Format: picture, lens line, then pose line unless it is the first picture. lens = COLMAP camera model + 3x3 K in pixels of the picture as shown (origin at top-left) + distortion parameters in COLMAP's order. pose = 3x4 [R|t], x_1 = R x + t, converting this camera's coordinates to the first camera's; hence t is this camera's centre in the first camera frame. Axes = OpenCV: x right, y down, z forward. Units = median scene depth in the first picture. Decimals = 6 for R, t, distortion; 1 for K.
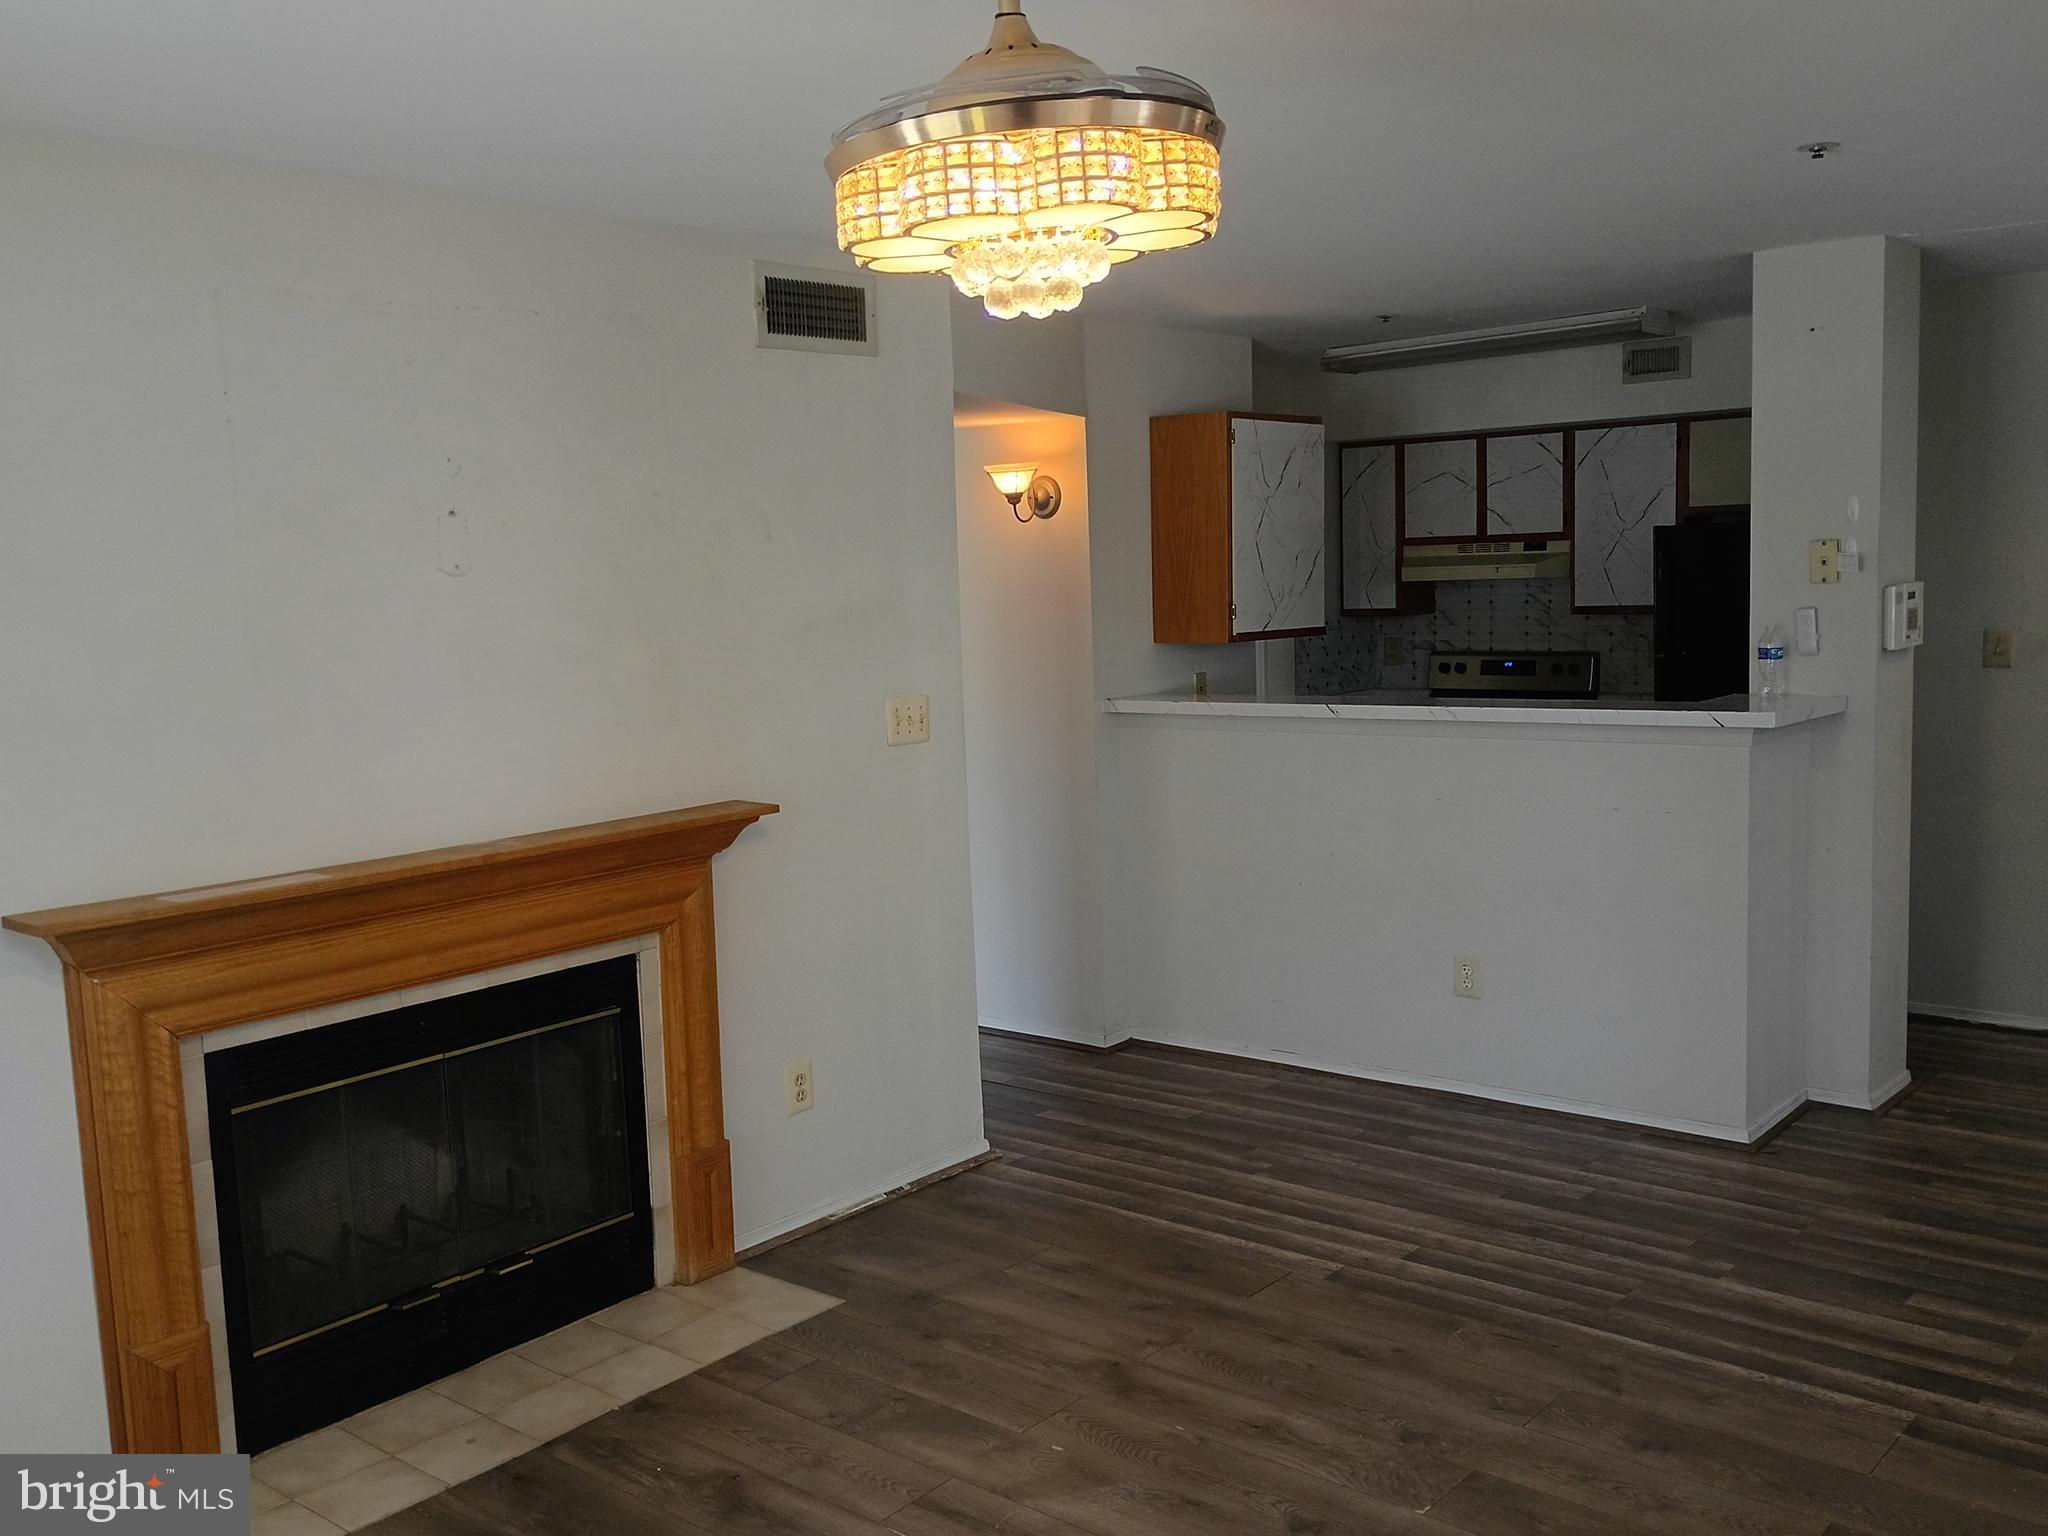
lens RADIAL K [[1837.0, 0, 1008.1], [0, 1837.0, 781.8], [0, 0, 1]] dist [0.058790, -0.063664]
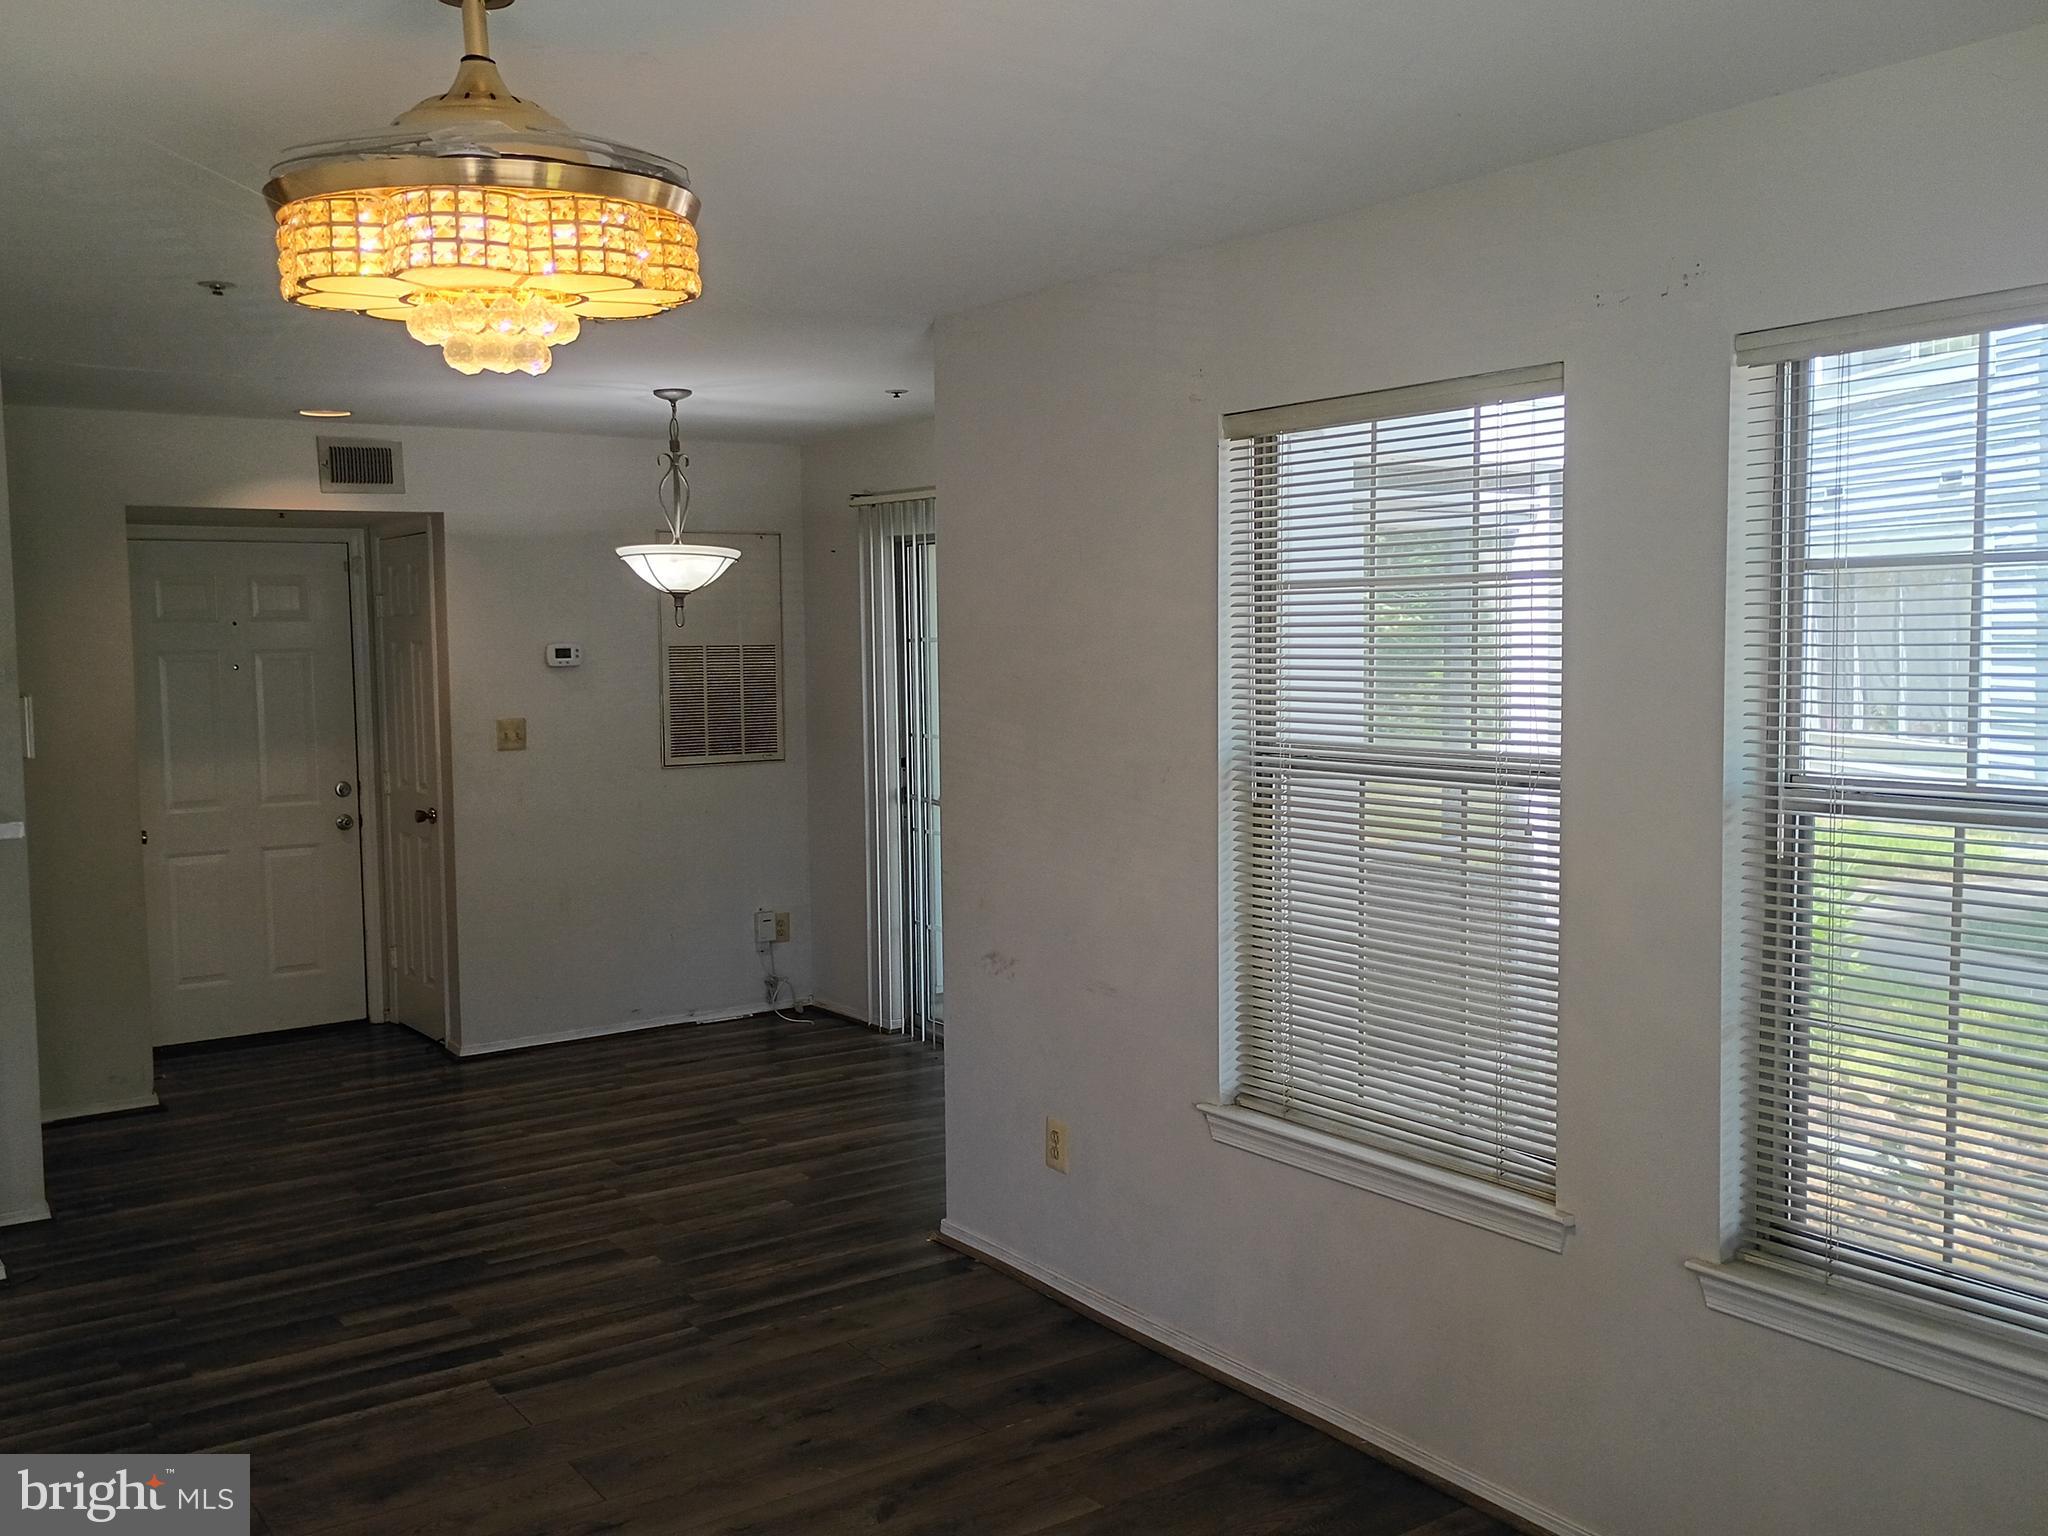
lens RADIAL K [[1837.0, 0, 1003.4], [0, 1837.0, 761.0], [0, 0, 1]] dist [0.058790, -0.063664]
pose [[0.252091, -0.036775, 0.967004, -0.432882], [0.119705, 0.992788, 0.006549, -0.014831], [-0.960271, 0.114104, 0.254675, 0.265936]]
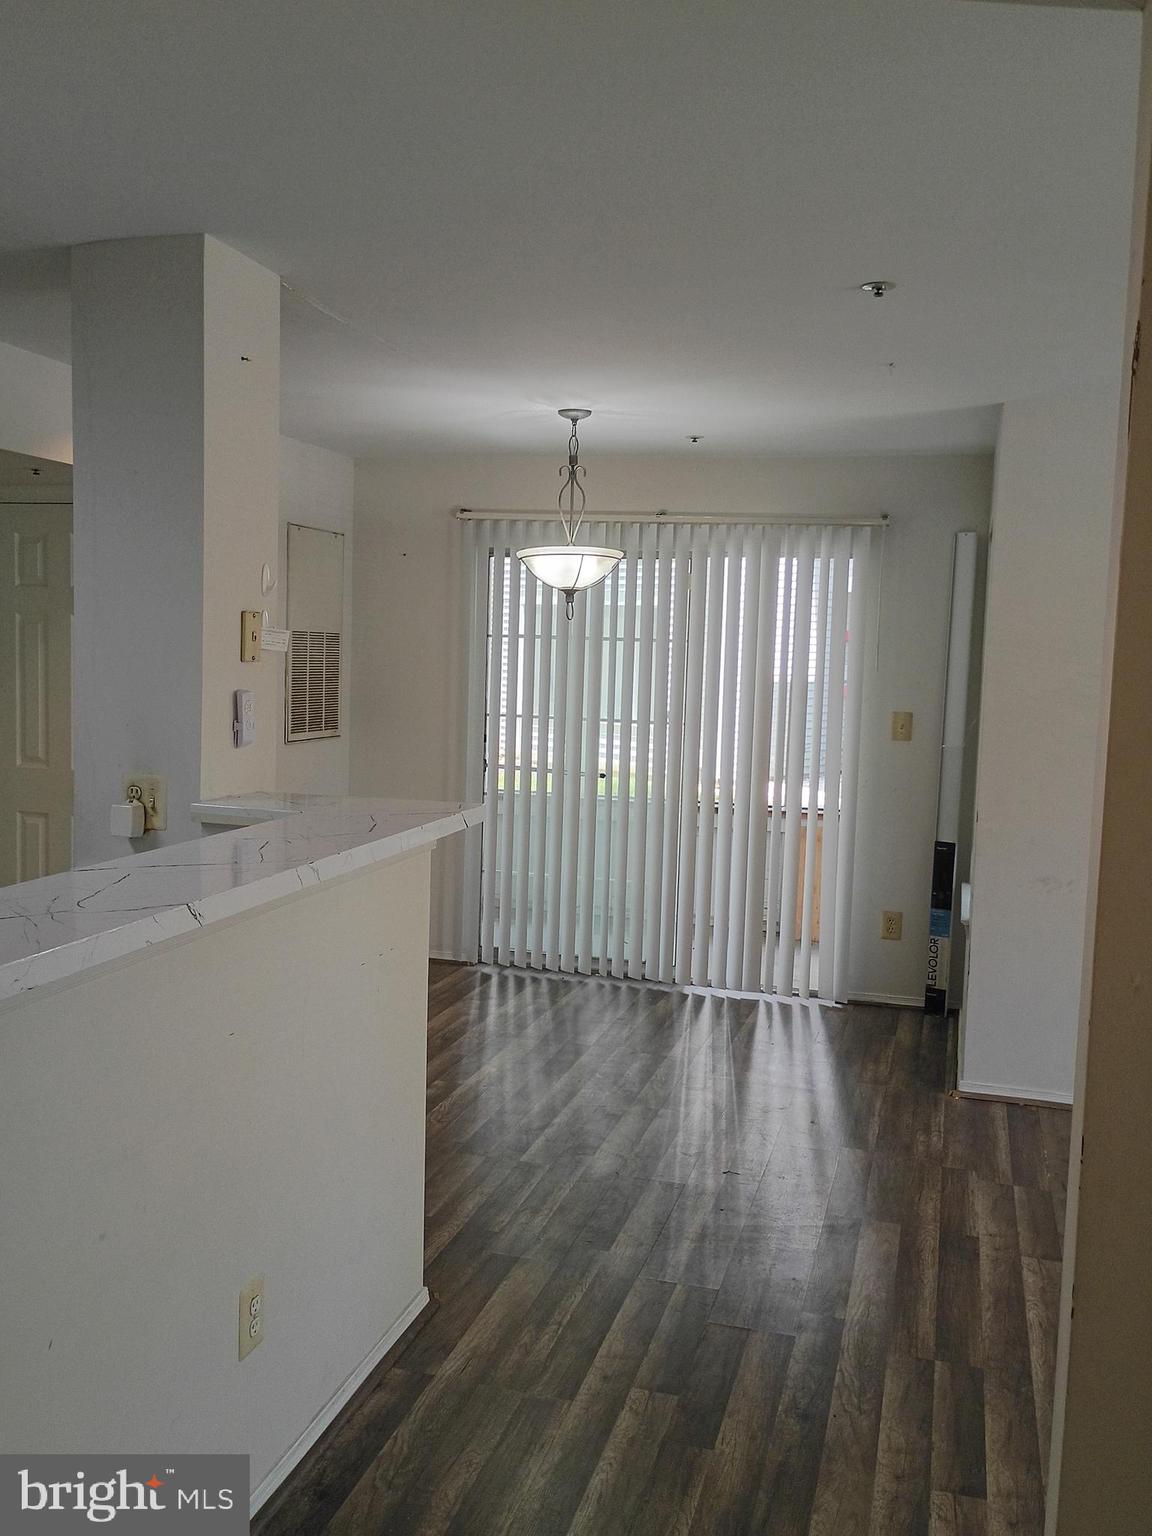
lens RADIAL K [[1377.8, 0, 562.4], [0, 1377.8, 762.7], [0, 0, 1]] dist [0.058790, -0.063664]
pose [[-0.422476, -0.054104, 0.904758, -0.232809], [0.090047, 0.990773, 0.101295, -0.131701], [-0.901890, 0.124265, -0.413706, 1.334086]]
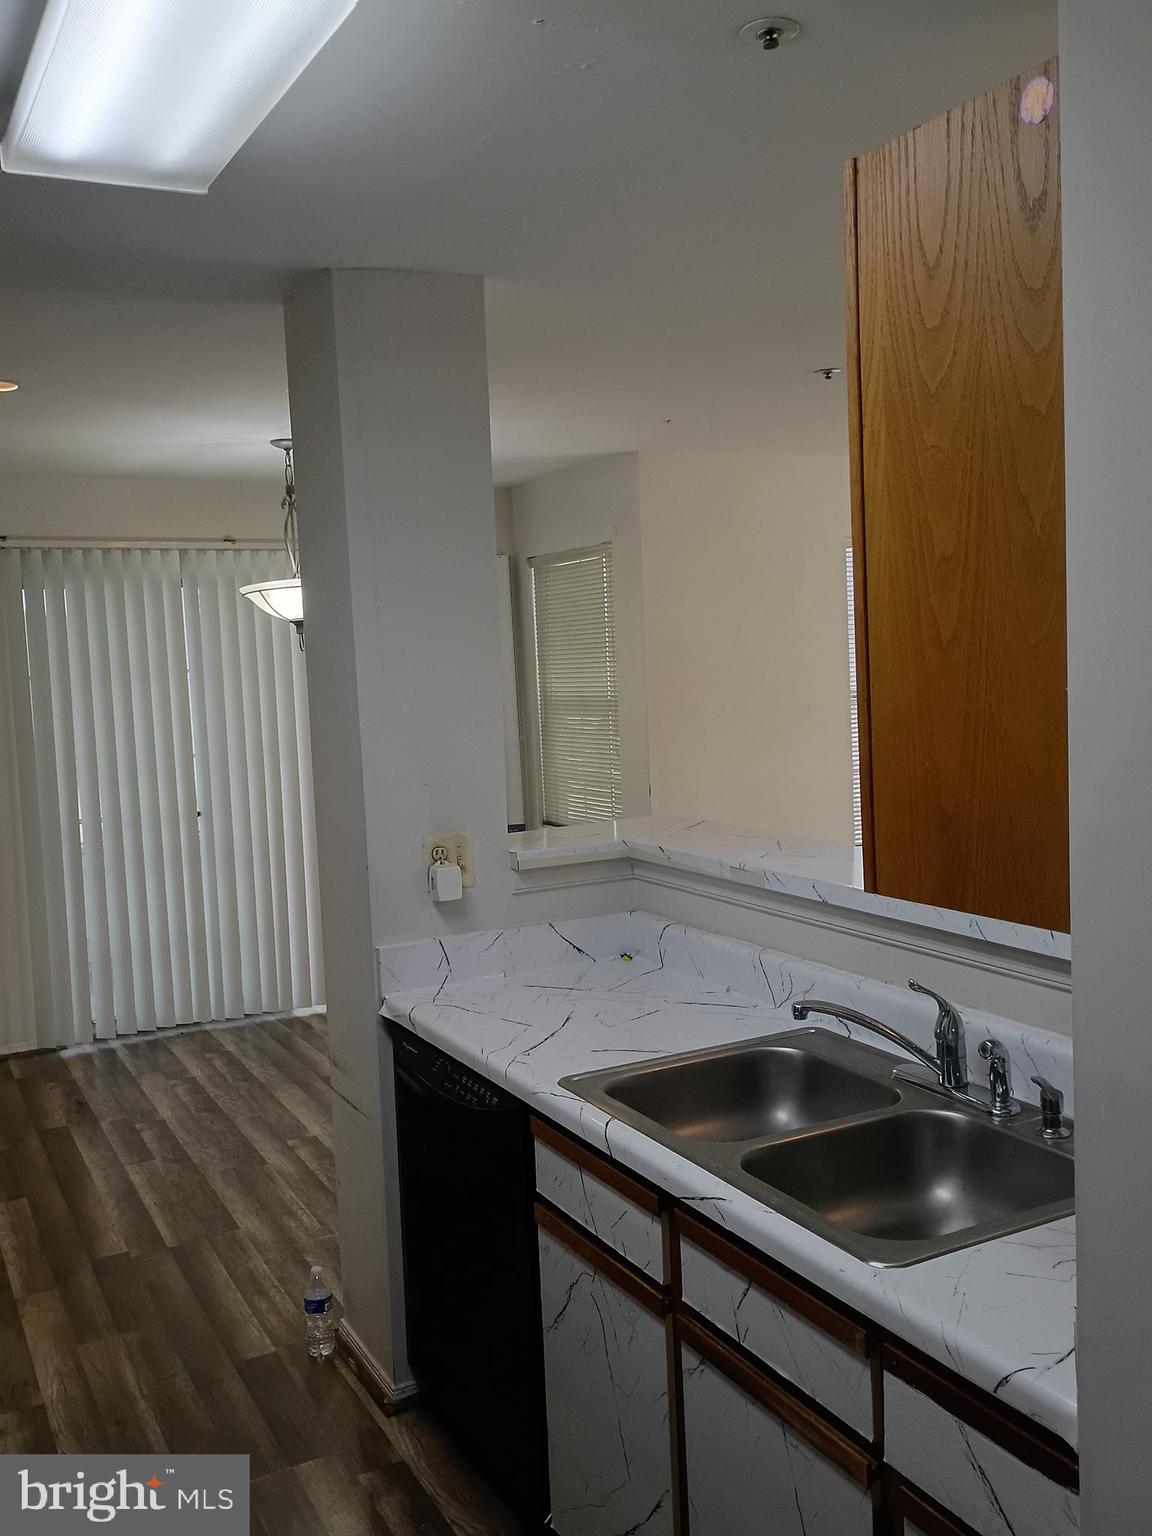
lens RADIAL K [[1377.8, 0, 578.3], [0, 1377.8, 771.1], [0, 0, 1]] dist [0.058790, -0.063664]
pose [[-0.928341, 0.046102, 0.368859, 0.191931], [0.121627, 0.975333, 0.184207, -0.219853], [-0.351268, 0.215870, -0.911050, 1.823236]]
